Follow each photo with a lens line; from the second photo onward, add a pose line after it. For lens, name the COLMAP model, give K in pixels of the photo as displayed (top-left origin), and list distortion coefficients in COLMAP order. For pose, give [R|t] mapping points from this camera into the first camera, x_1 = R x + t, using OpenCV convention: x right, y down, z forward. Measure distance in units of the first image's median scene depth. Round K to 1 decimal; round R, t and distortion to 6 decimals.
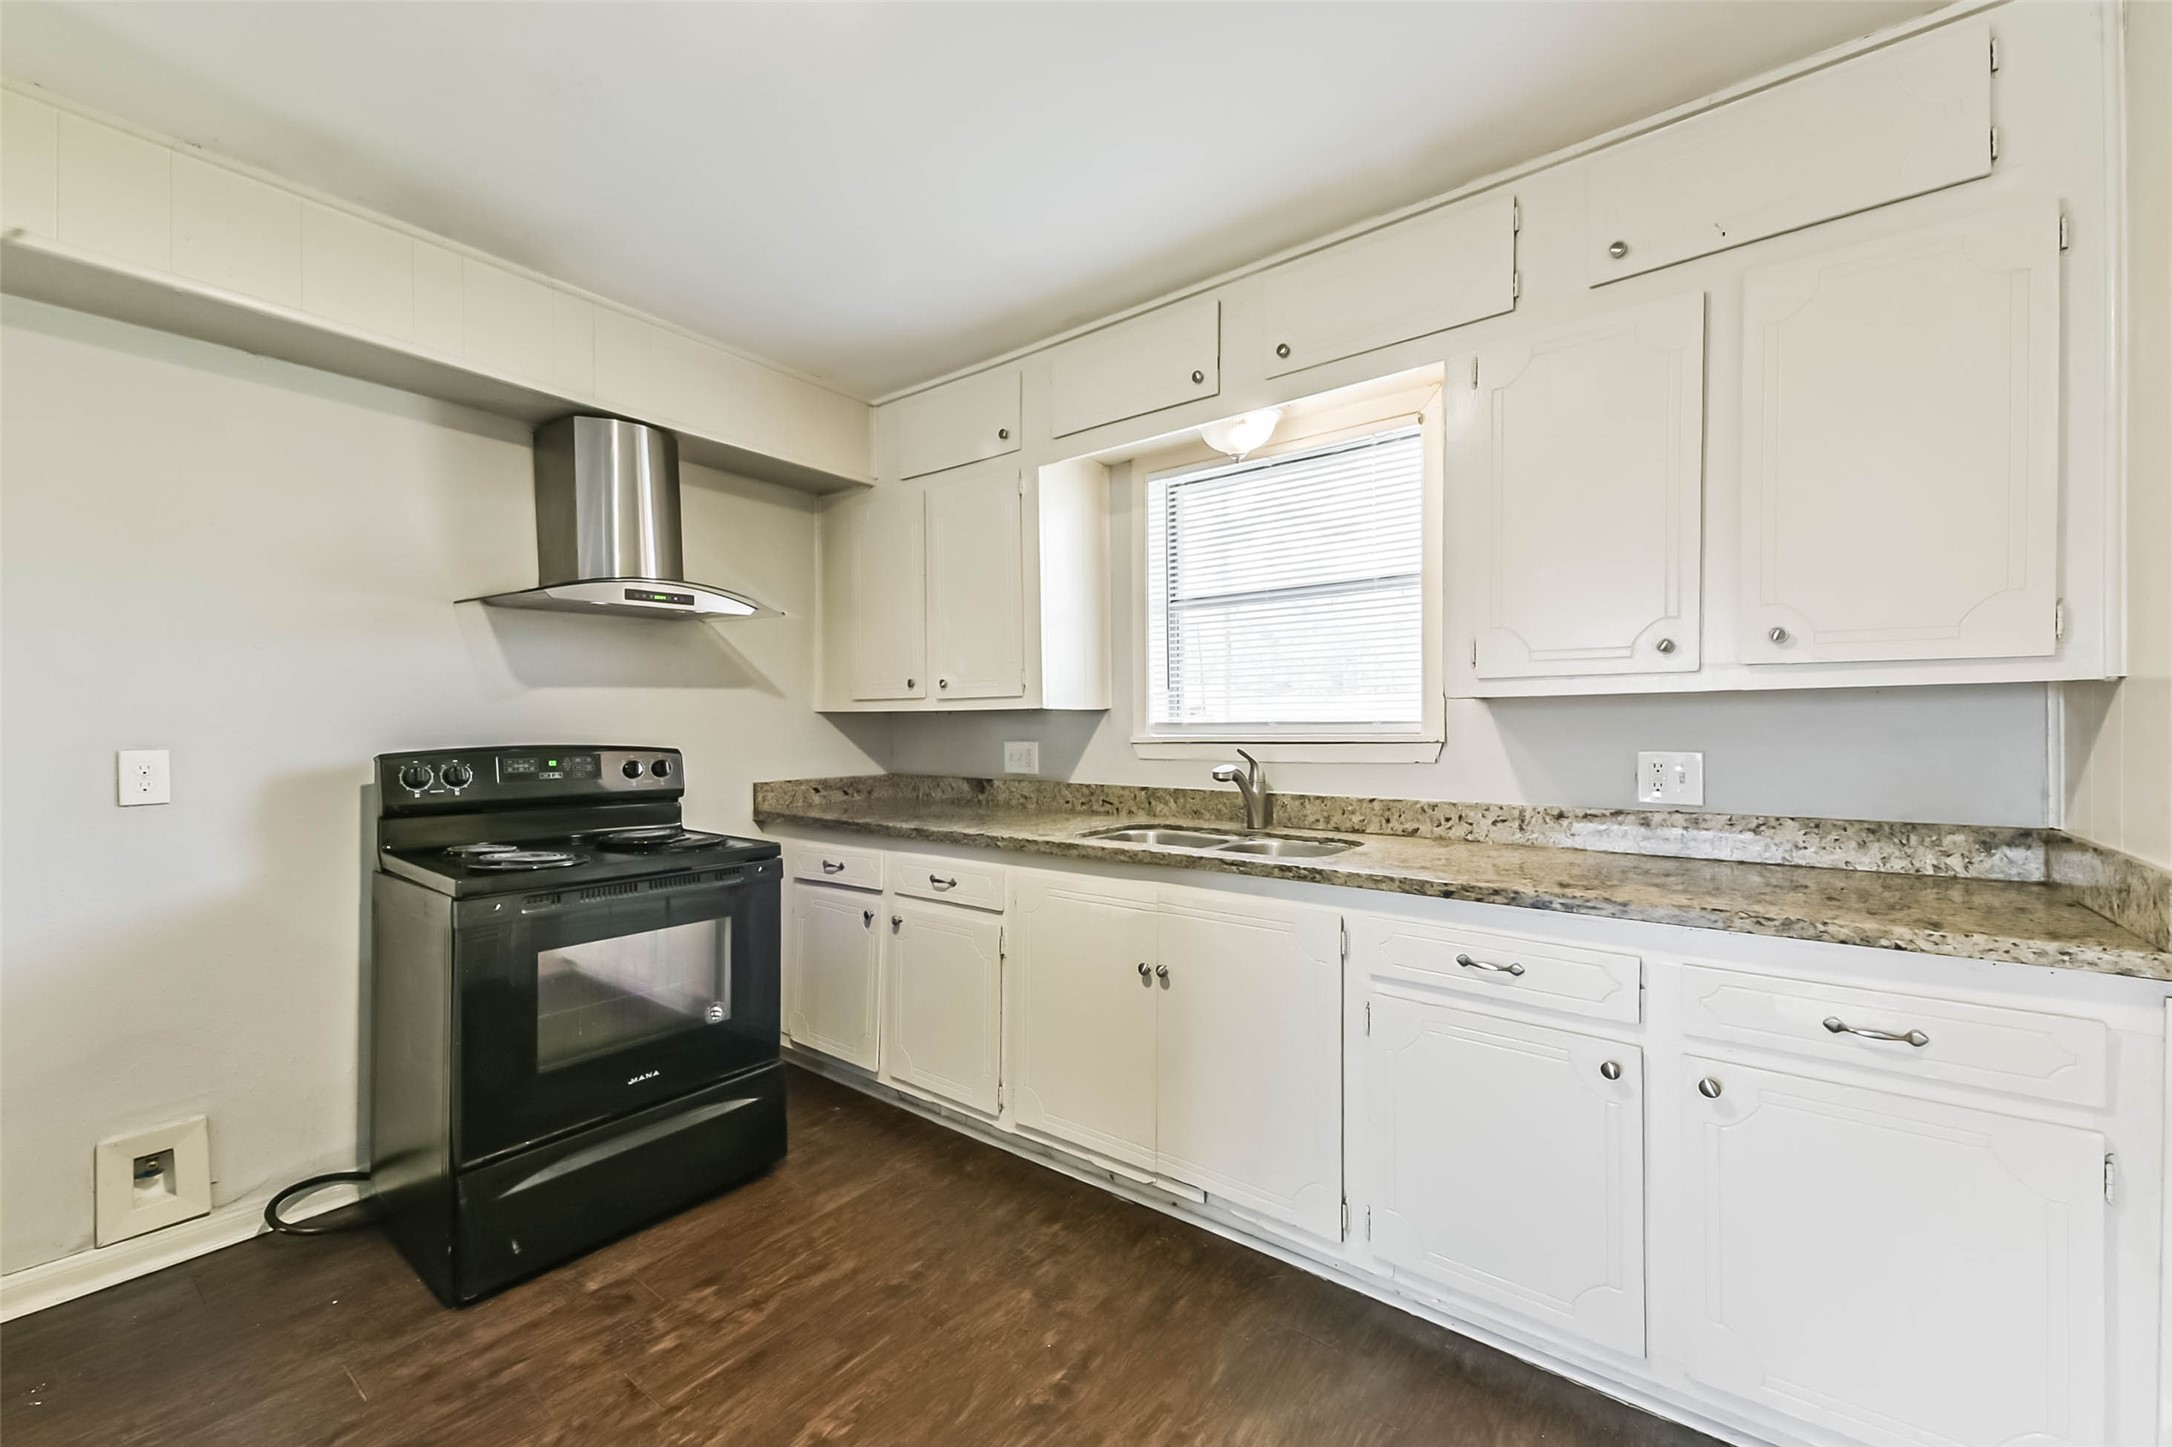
lens RADIAL K [[857.8, 0, 1085.6], [0, 857.8, 735.6], [0, 0, 1]] dist [0.033570, -0.013462]
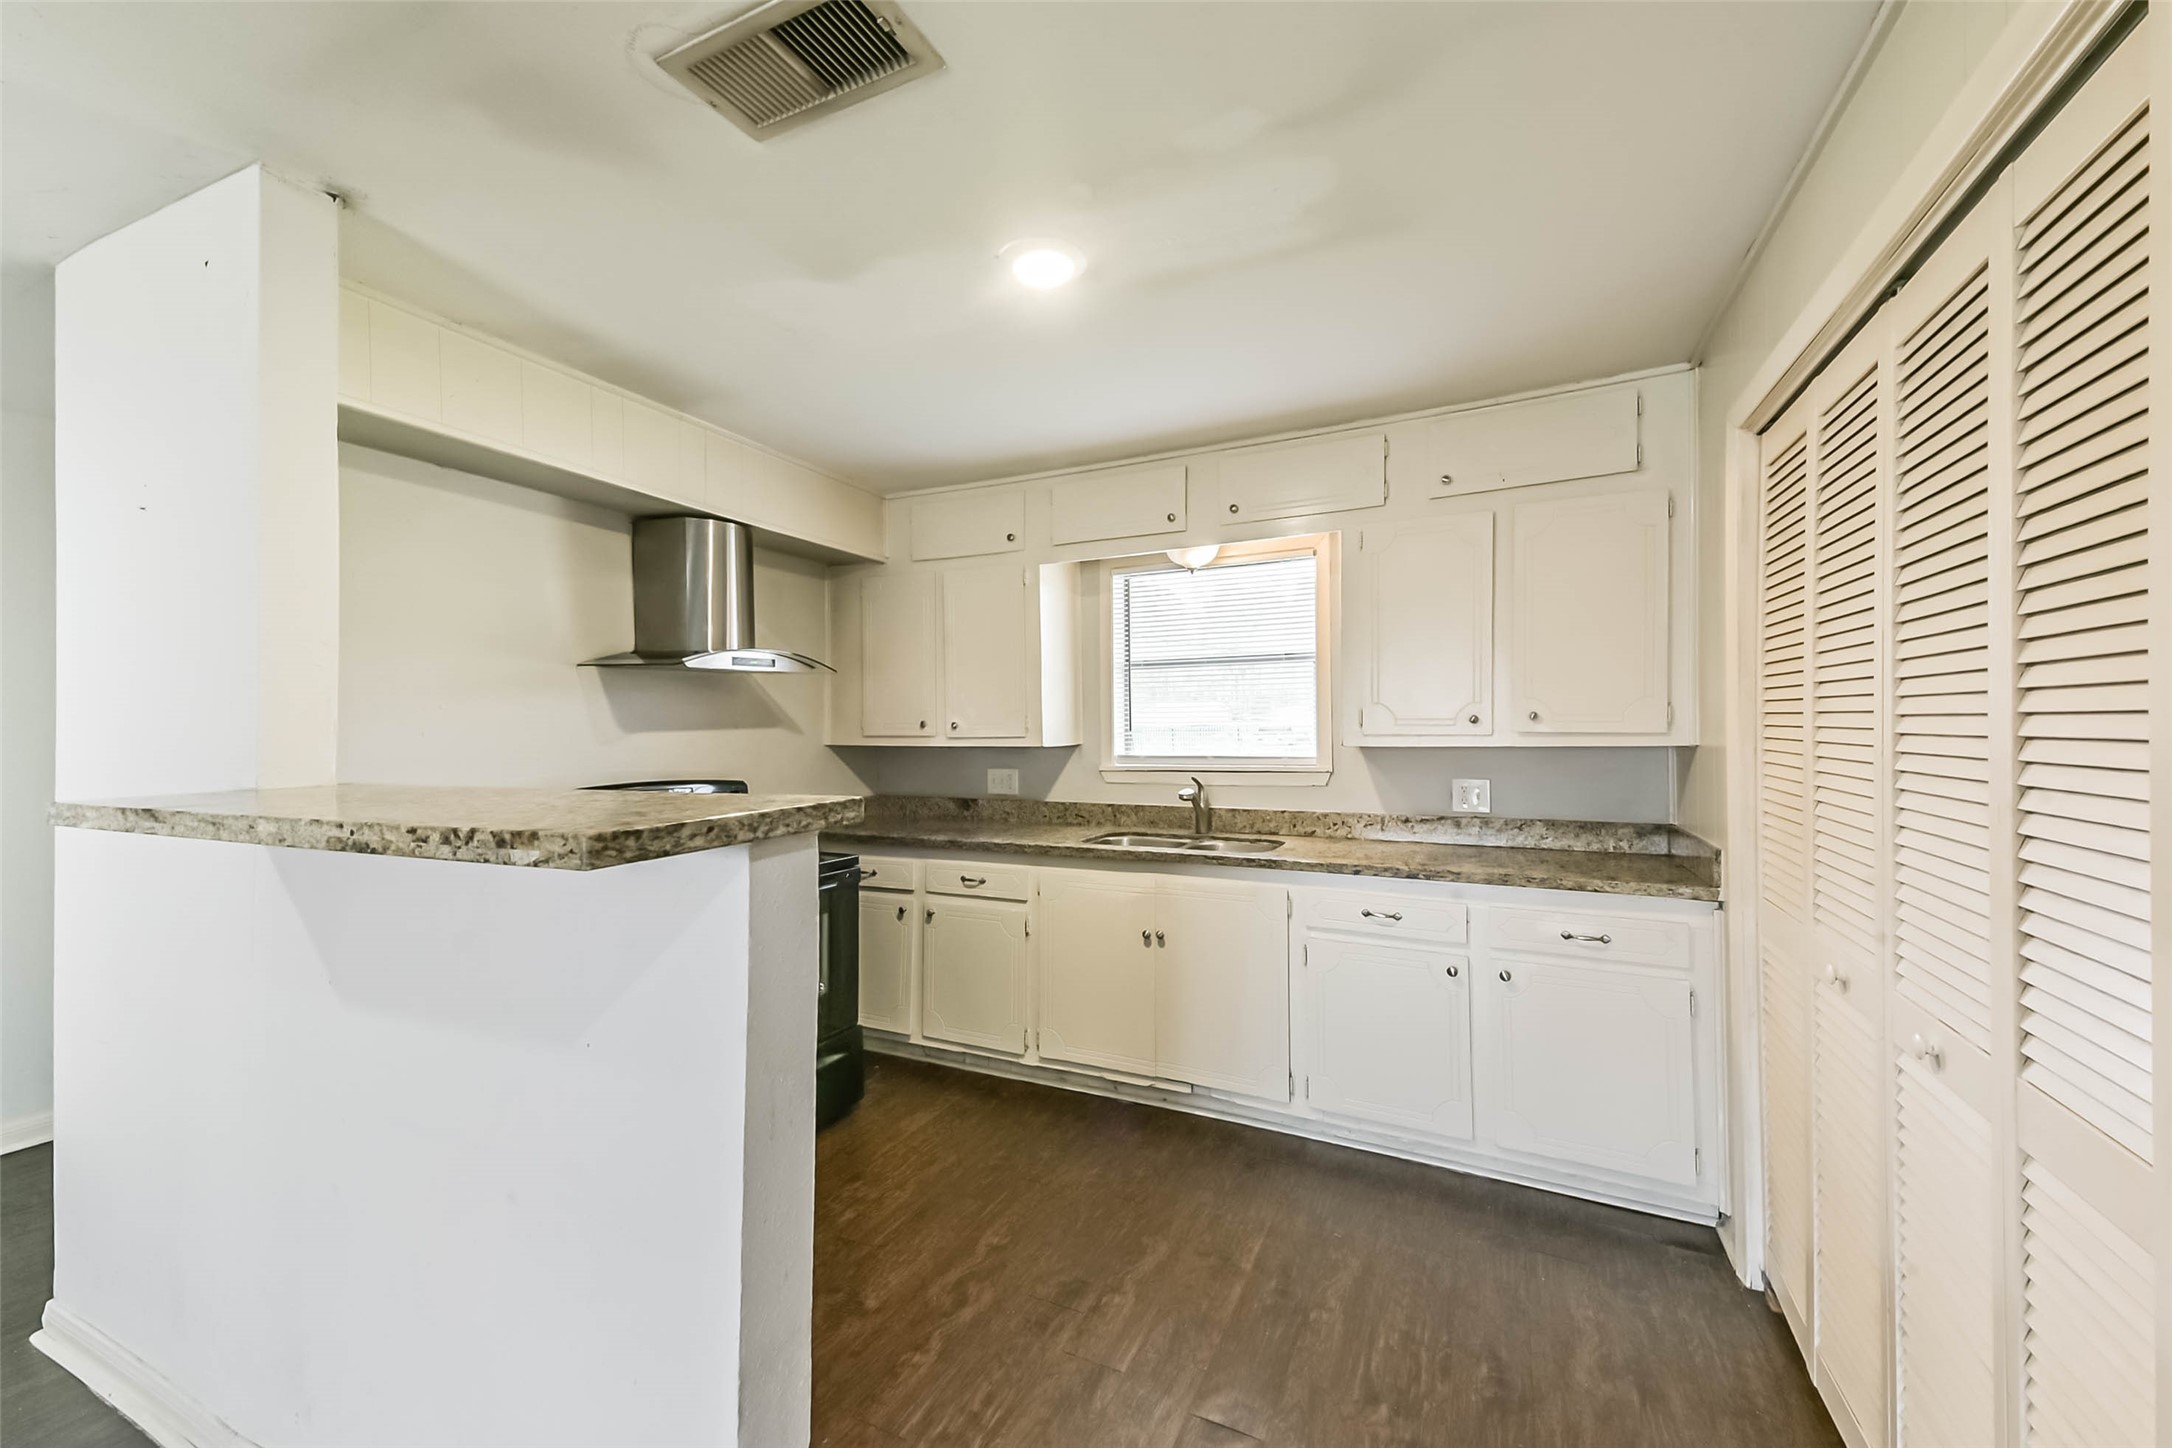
lens RADIAL K [[844.7, 0, 1083.9], [0, 844.7, 733.1], [0, 0, 1]] dist [0.059390, 0.000004]
pose [[0.977890, -0.002099, 0.209108, -0.294348], [0.003911, 0.999958, -0.008255, -0.047193], [-0.209082, 0.008891, 0.977858, -0.324856]]
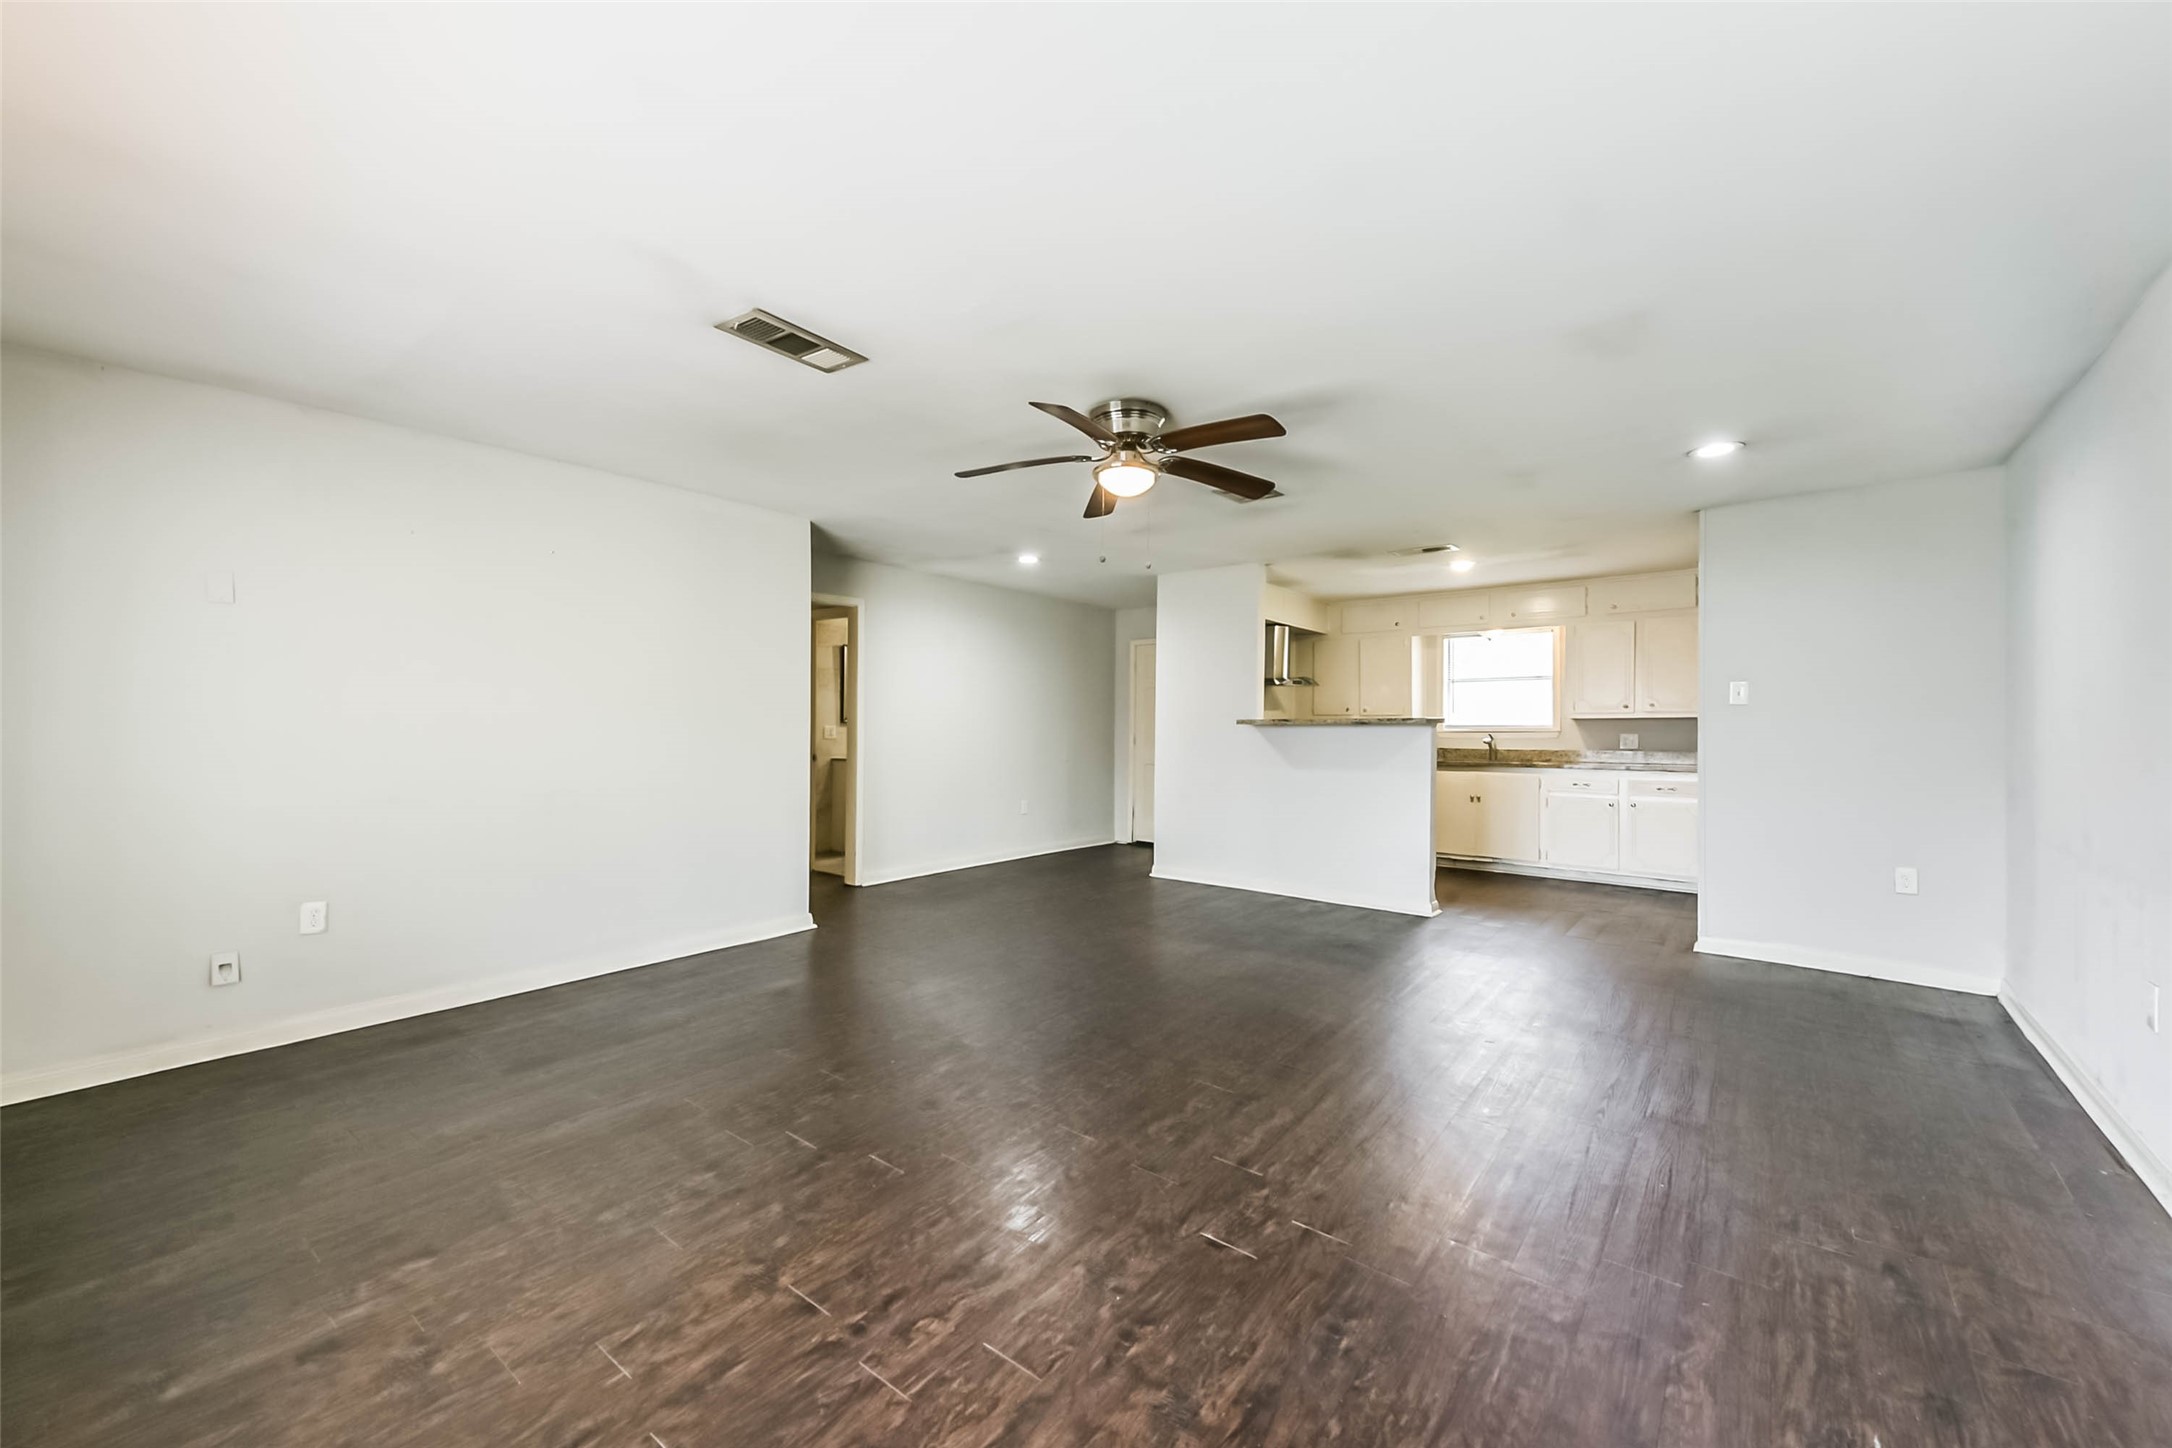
lens RADIAL K [[899.4, 0, 1086.0], [0, 899.4, 724.0], [0, 0, 1]] dist [0.075569, 0.000010]
pose [[0.999955, 0.005543, 0.007706, -1.318707], [-0.005409, 0.999836, -0.017292, 0.046188], [-0.007801, 0.017249, 0.999821, -2.301893]]
